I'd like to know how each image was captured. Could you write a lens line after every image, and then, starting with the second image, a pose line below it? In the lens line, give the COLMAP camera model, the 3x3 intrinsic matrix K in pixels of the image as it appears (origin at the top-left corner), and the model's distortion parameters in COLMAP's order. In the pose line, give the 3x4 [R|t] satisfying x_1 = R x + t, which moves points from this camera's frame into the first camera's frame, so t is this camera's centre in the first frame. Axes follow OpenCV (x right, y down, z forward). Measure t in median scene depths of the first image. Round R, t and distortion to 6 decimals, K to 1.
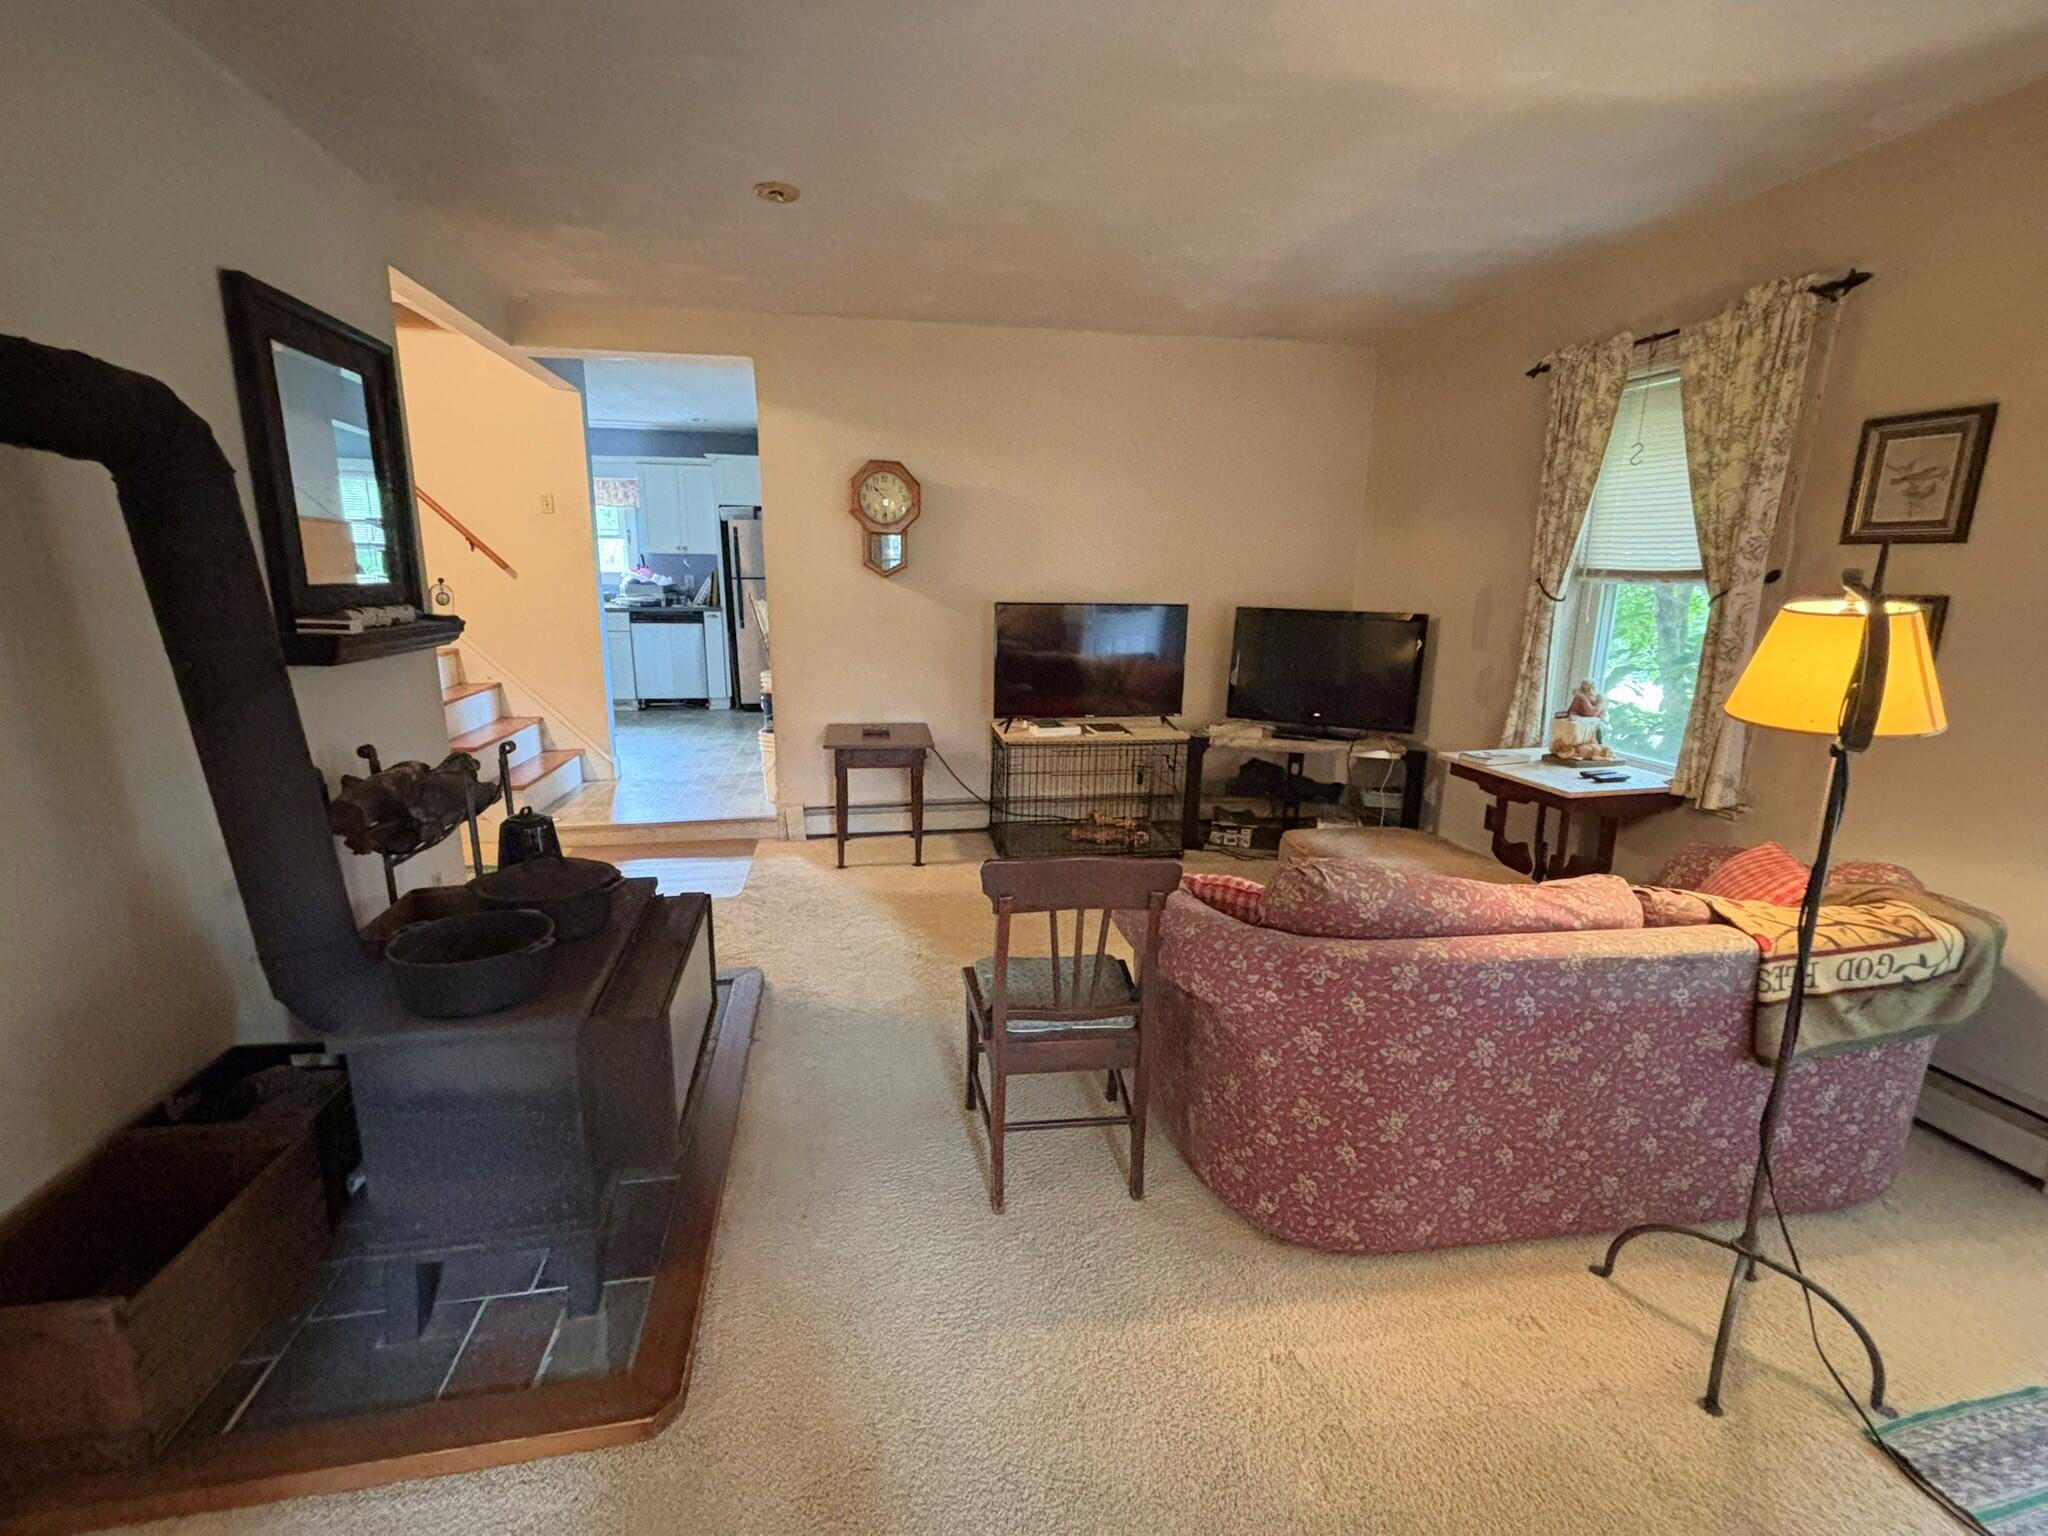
lens RADIAL K [[893.9, 0, 1017.4], [0, 893.9, 780.4], [0, 0, 1]] dist [0.003067, -0.000556]
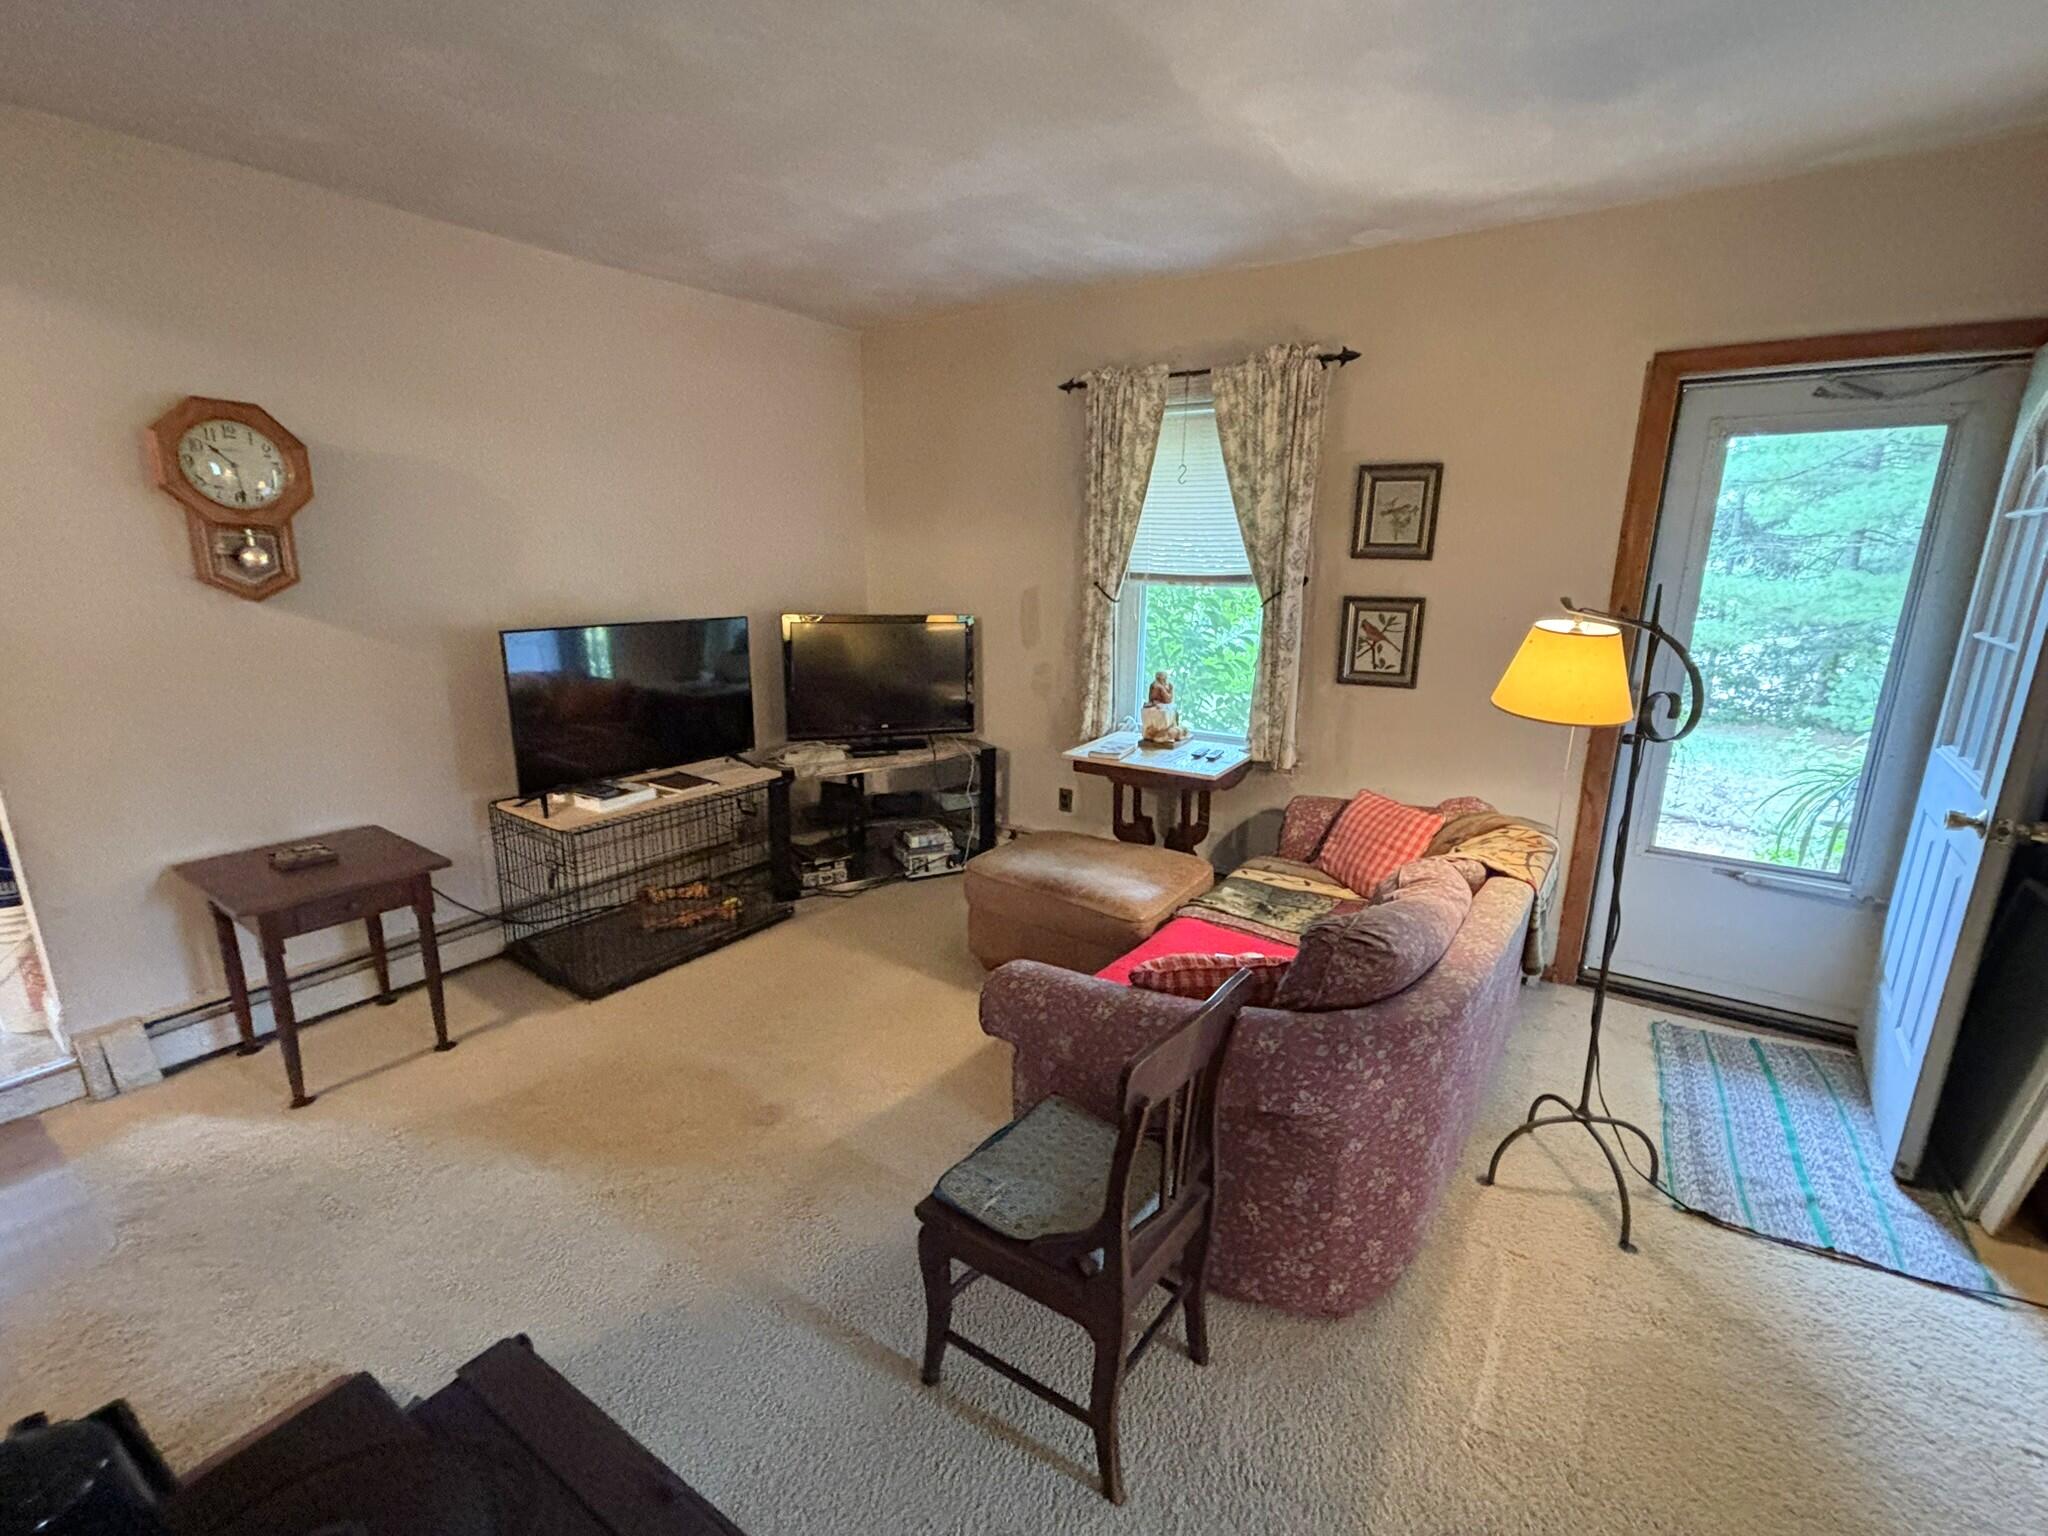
lens RADIAL K [[893.9, 0, 1031.3], [0, 893.9, 779.1], [0, 0, 1]] dist [0.003067, -0.000556]
pose [[0.700771, -0.184529, 0.689107, -0.295201], [0.163649, 0.981789, 0.096485, -0.115945], [-0.694362, 0.045158, 0.718207, 0.308685]]
